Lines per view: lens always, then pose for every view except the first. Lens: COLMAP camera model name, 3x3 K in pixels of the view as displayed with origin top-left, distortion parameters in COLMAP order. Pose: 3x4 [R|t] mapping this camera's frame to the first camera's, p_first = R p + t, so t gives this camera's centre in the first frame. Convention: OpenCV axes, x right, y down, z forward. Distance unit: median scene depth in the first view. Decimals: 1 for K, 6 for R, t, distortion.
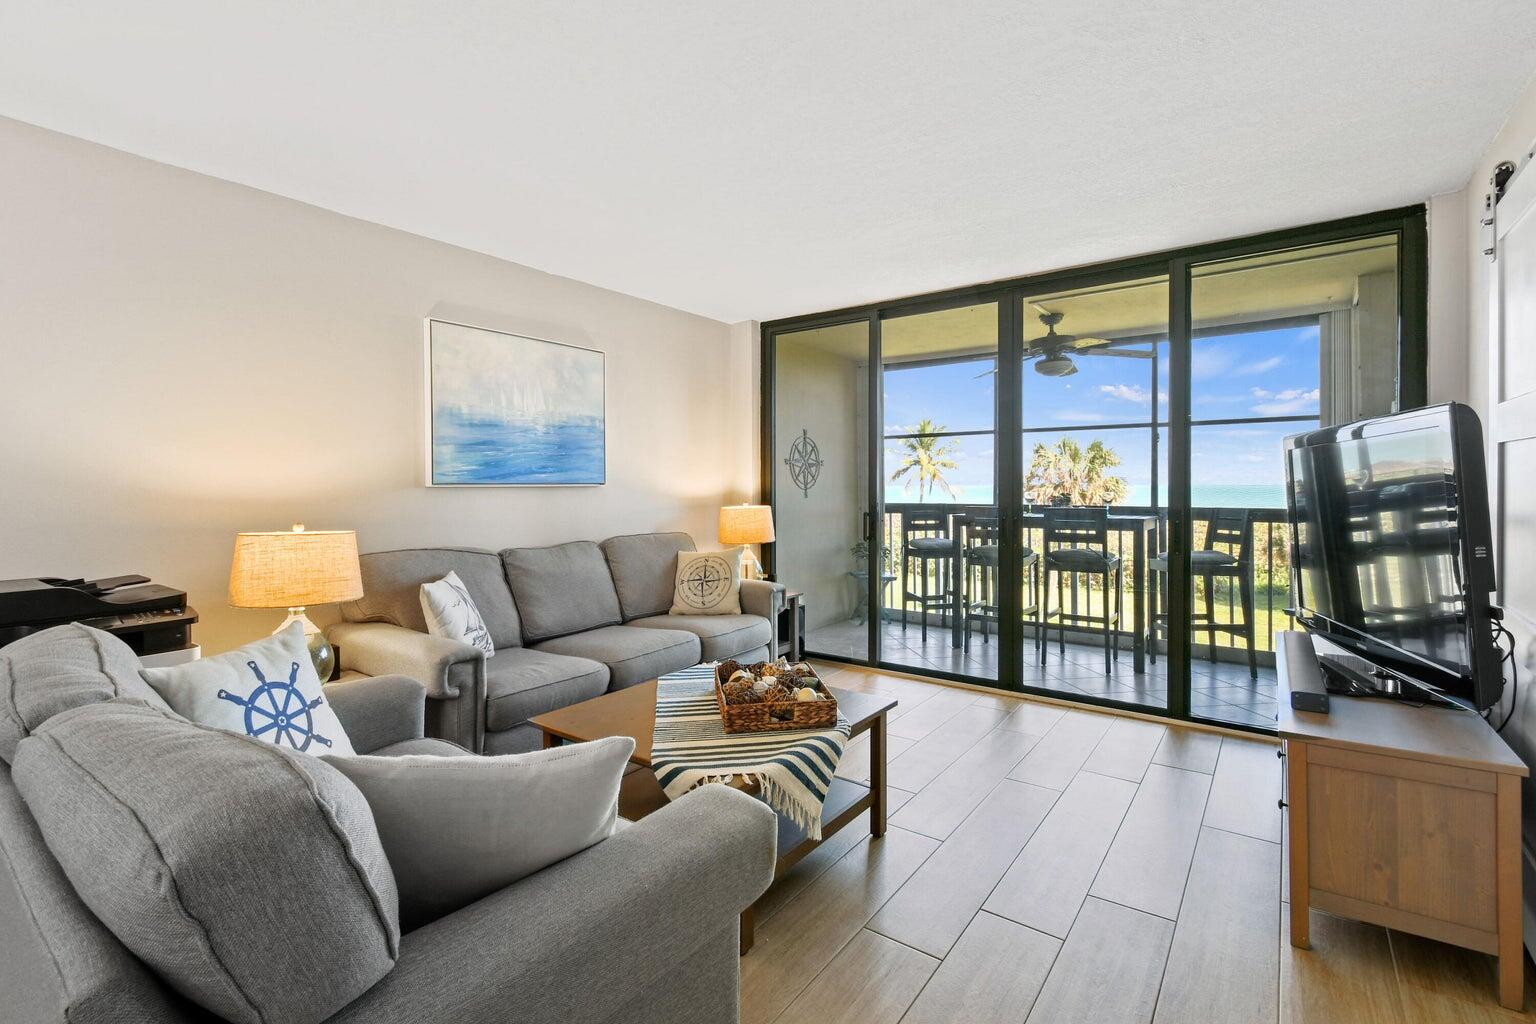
lens RADIAL K [[693.5, 0, 768.8], [0, 693.5, 503.5], [0, 0, 1]] dist [0.000014, -0.000280]
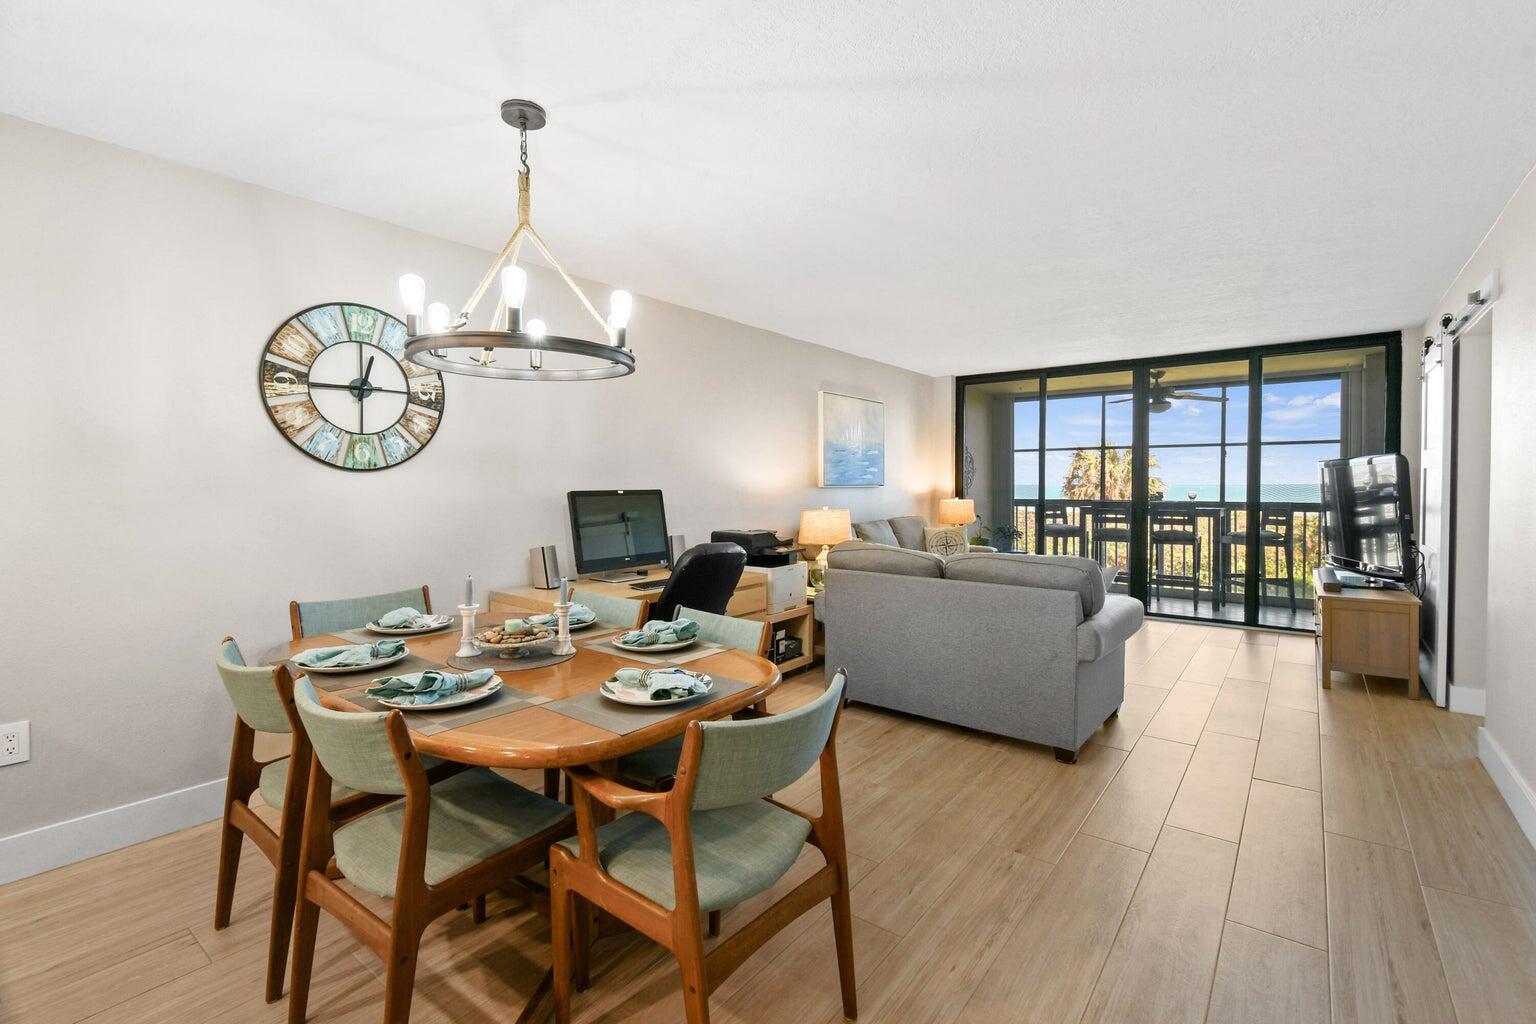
lens RADIAL K [[678.8, 0, 768.0], [0, 678.8, 512.0], [0, 0, 1]] dist [-0.000612, -0.000175]
pose [[0.999610, 0.004216, -0.027603, -0.468938], [-0.003772, 0.999863, 0.016102, 0.009444], [0.027668, -0.015992, 0.999489, -0.589782]]
